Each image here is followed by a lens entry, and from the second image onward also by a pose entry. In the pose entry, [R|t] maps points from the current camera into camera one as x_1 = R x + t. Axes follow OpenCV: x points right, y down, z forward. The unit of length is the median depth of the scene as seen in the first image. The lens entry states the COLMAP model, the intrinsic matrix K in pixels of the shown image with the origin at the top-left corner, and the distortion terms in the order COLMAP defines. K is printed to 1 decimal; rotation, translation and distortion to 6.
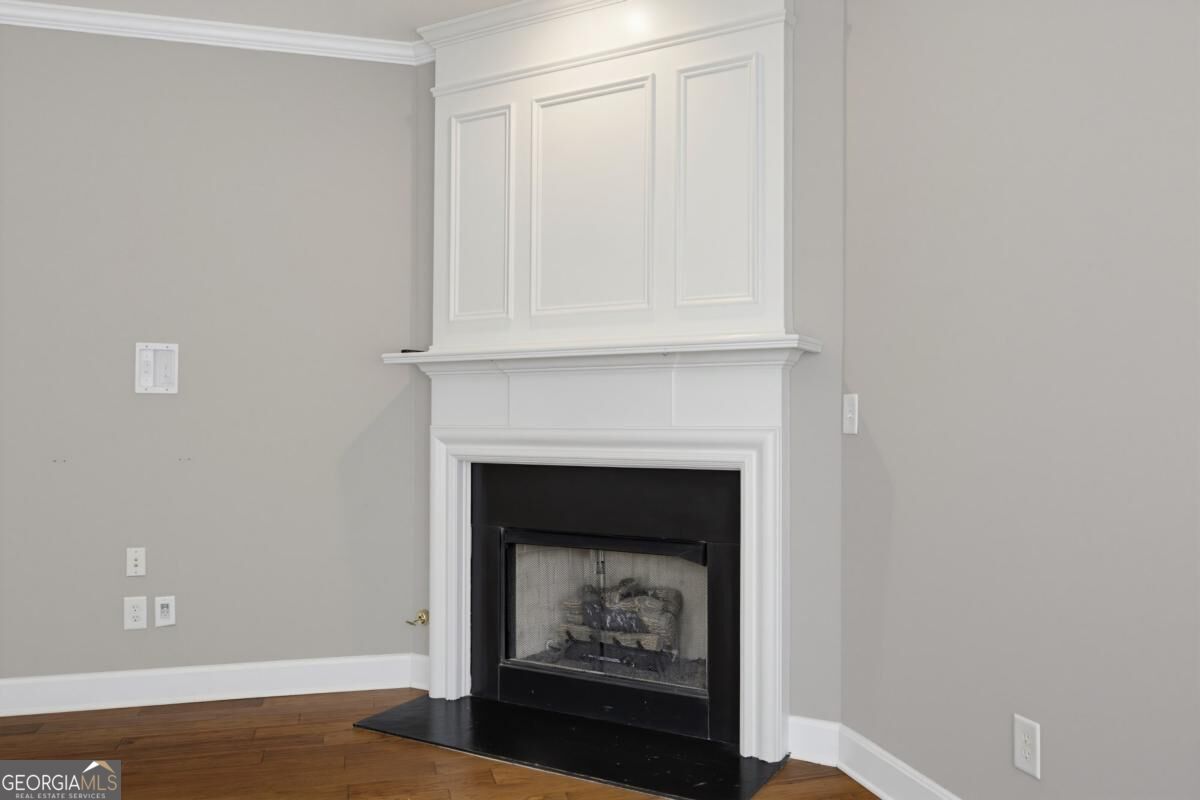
lens RADIAL K [[925.8, 0, 600.0], [0, 925.8, 400.0], [0, 0, 1]] dist [-0.006117, -0.003354]
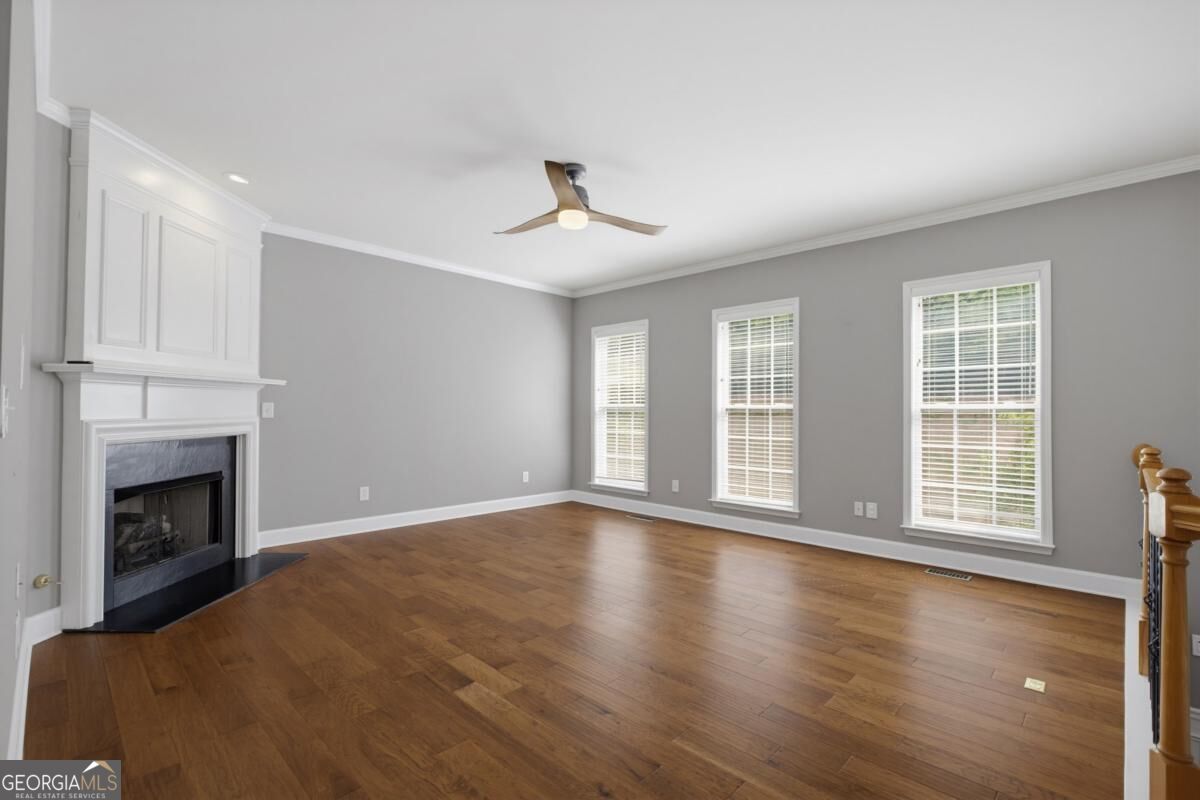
lens RADIAL K [[538.5, 0, 600.4], [0, 538.5, 405.8], [0, 0, 1]] dist [0.000681, 0.000022]
pose [[-0.500738, 0.011407, 0.865524, -1.175119], [-0.020868, 0.999463, -0.025245, 0.014024], [-0.865347, -0.030703, -0.500231, 0.746705]]
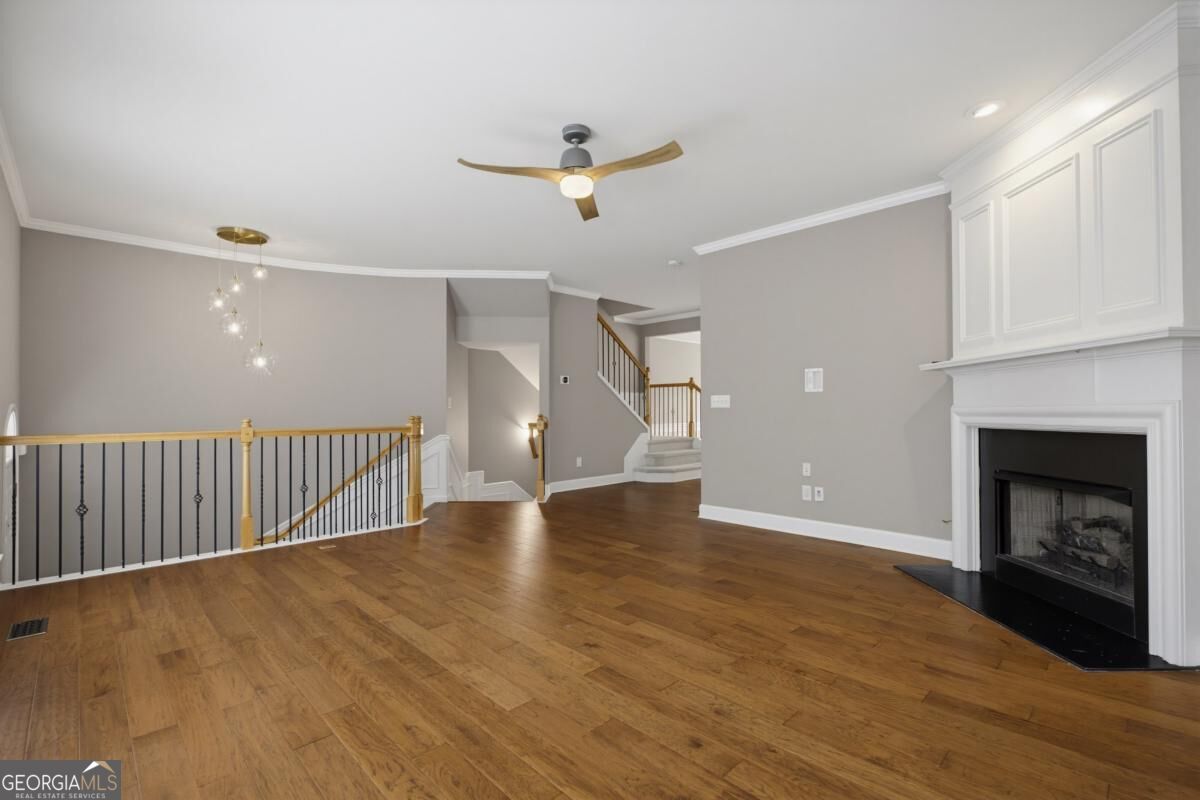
lens RADIAL K [[538.5, 0, 600.4], [0, 538.5, 405.8], [0, 0, 1]] dist [0.000681, 0.000022]
pose [[0.482153, -0.011338, -0.876014, 0.376173], [0.016354, 0.999859, -0.003939, 0.021873], [0.875934, -0.012427, 0.482270, -0.034679]]
